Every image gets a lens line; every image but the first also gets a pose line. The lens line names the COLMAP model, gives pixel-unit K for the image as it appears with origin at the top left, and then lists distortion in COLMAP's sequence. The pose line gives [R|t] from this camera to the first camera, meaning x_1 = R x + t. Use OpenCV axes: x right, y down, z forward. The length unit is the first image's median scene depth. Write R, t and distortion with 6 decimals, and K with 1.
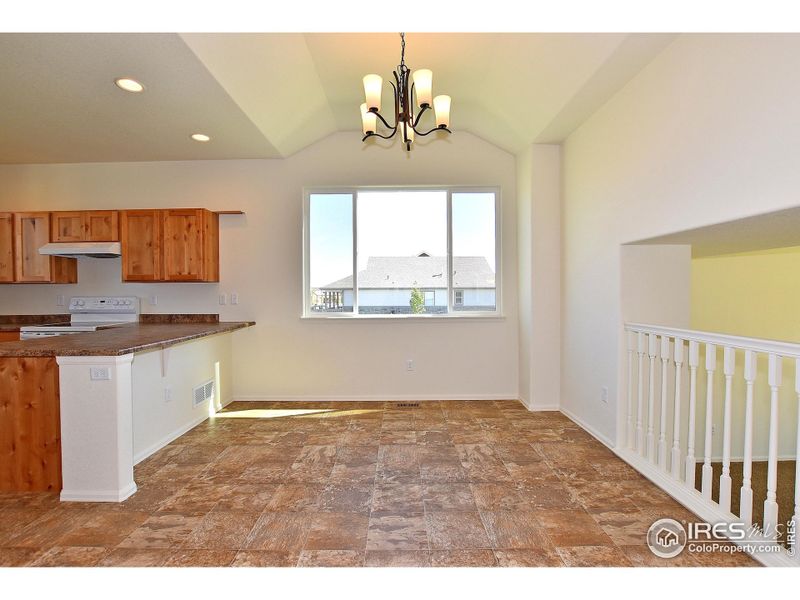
lens RADIAL K [[372.0, 0, 400.0], [0, 372.0, 300.0], [0, 0, 1]] dist [-0.035782, 0.001188]
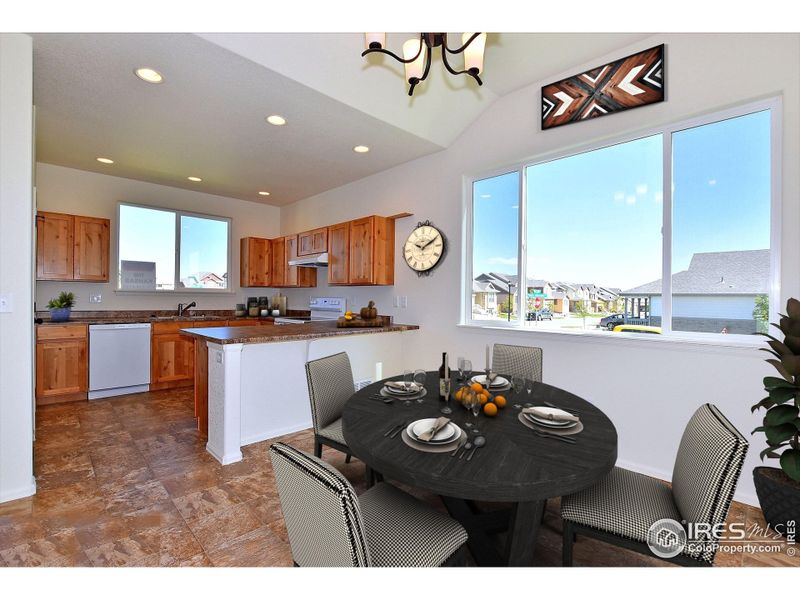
lens RADIAL K [[372.0, 0, 400.0], [0, 372.0, 300.0], [0, 0, 1]] dist [-0.035782, 0.001188]
pose [[0.694525, 0.017847, -0.719247, 0.290663], [-0.028265, 0.999597, -0.002490, -0.004984], [0.718913, 0.022059, 0.694750, 0.315704]]
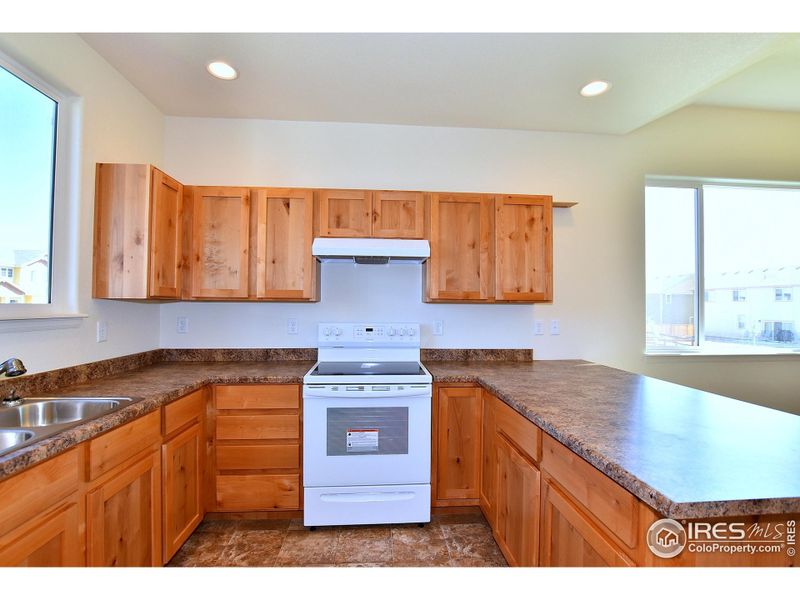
lens RADIAL K [[446.4, 0, 400.0], [0, 446.4, 300.0], [0, 0, 1]] dist [-0.055963, 0.000434]
pose [[0.997139, 0.016556, 0.073757, -0.874950], [-0.013583, 0.999082, -0.040633, -0.018552], [-0.074362, 0.039515, 0.996448, 0.206287]]
